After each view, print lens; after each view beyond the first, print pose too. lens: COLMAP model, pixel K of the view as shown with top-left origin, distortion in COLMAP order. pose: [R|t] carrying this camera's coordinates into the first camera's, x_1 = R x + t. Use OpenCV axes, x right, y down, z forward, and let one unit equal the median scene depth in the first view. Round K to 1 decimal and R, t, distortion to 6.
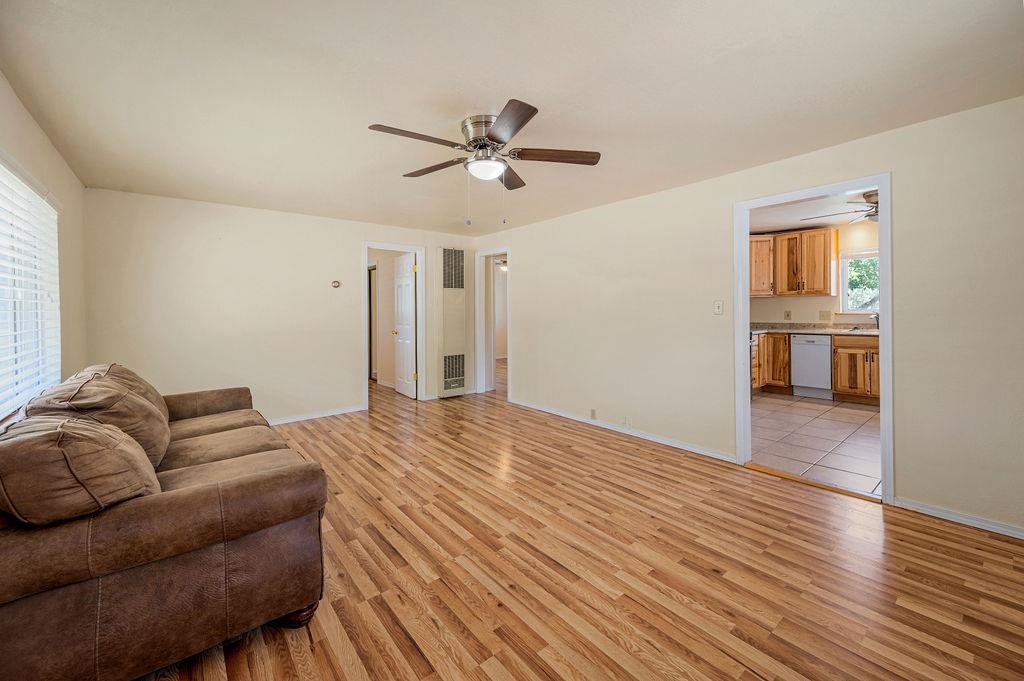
lens RADIAL K [[416.0, 0, 515.9], [0, 416.0, 314.6], [0, 0, 1]] dist [-0.000592, -0.000193]
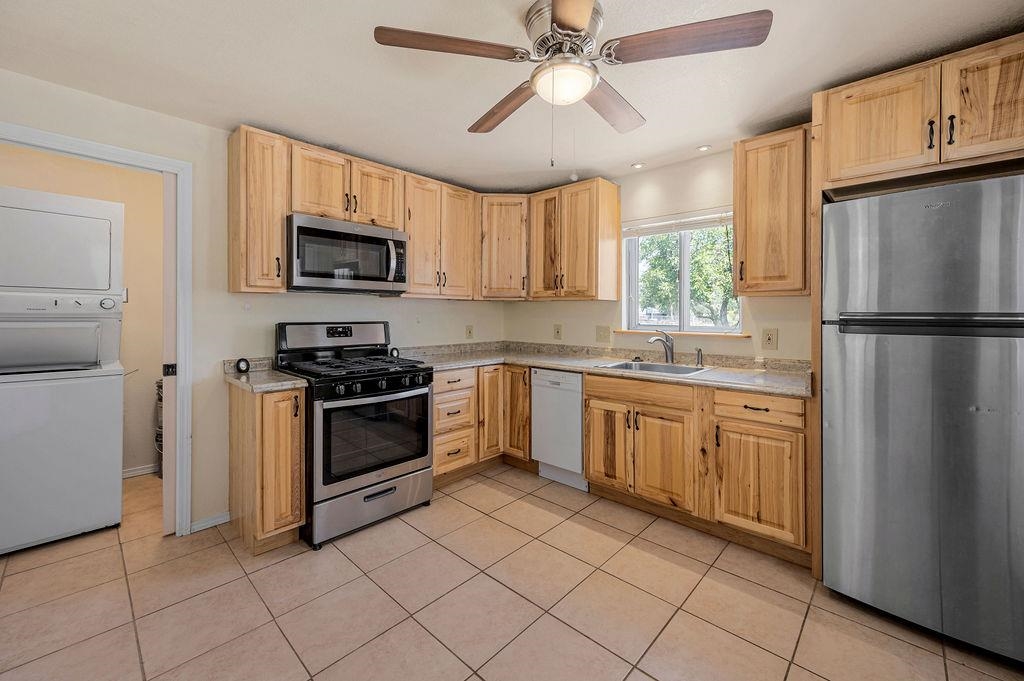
lens RADIAL K [[416.0, 0, 515.9], [0, 416.0, 314.6], [0, 0, 1]] dist [-0.000592, -0.000193]
pose [[0.991245, 0.018748, 0.130701, 0.624346], [-0.017708, 0.999802, -0.009116, -0.020106], [-0.130846, 0.006722, 0.991380, 0.498315]]
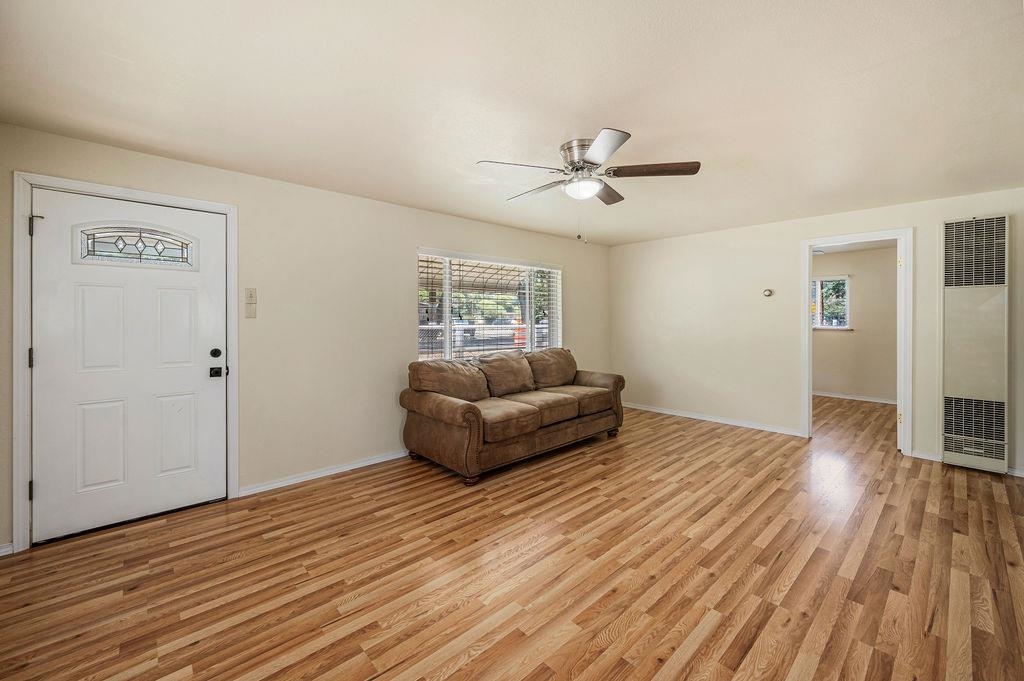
lens RADIAL K [[411.2, 0, 516.2], [0, 411.2, 326.4], [0, 0, 1]] dist [0.001191, -0.000211]
pose [[0.056559, 0.026640, -0.998044, 0.446159], [-0.014859, 0.999556, 0.025839, -0.012431], [0.998289, 0.013368, 0.056930, 0.361087]]
